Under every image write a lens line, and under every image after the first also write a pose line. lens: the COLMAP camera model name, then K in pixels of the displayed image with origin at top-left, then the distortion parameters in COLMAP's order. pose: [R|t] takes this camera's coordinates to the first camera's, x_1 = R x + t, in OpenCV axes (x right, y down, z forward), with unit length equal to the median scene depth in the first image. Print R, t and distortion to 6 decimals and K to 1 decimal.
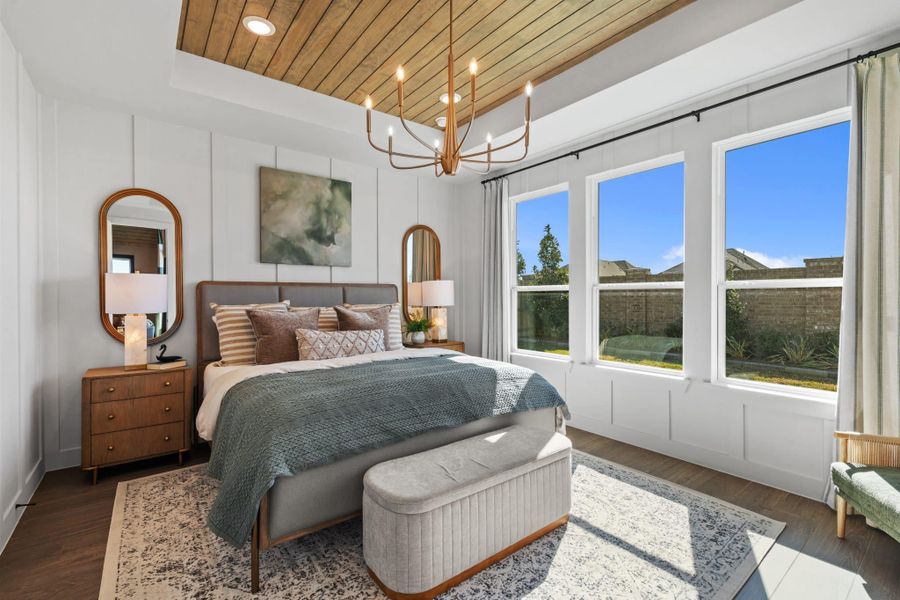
lens RADIAL K [[403.7, 0, 449.9], [0, 403.7, 298.6], [0, 0, 1]] dist [-0.003678, 0.000373]
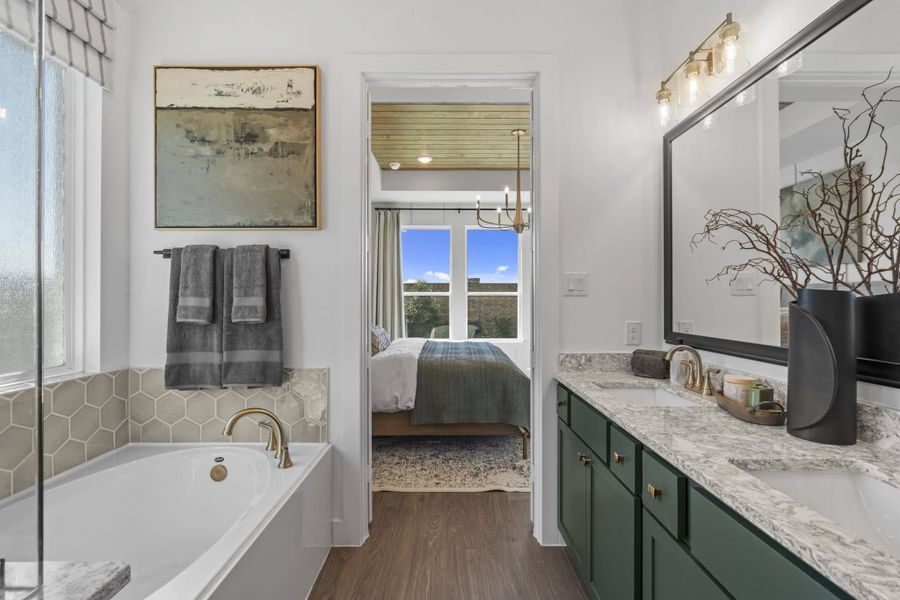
lens RADIAL K [[403.7, 0, 449.9], [0, 403.7, 298.6], [0, 0, 1]] dist [-0.003678, 0.000373]
pose [[0.610335, 0.007993, 0.792103, -1.138436], [0.002543, 0.999924, -0.012050, 0.010651], [-0.792139, 0.009368, 0.610269, 0.077986]]
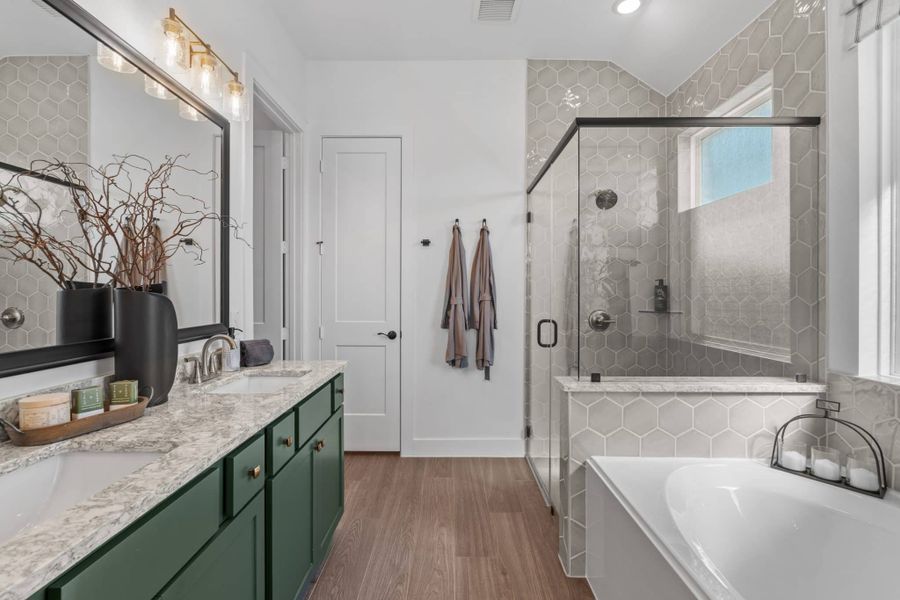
lens RADIAL K [[403.7, 0, 449.9], [0, 403.7, 298.6], [0, 0, 1]] dist [-0.003678, 0.000373]
pose [[-0.732996, -0.011252, 0.680139, -1.613857], [-0.003353, 0.999911, 0.012929, 0.010538], [-0.680224, 0.007196, -0.732969, 0.115493]]
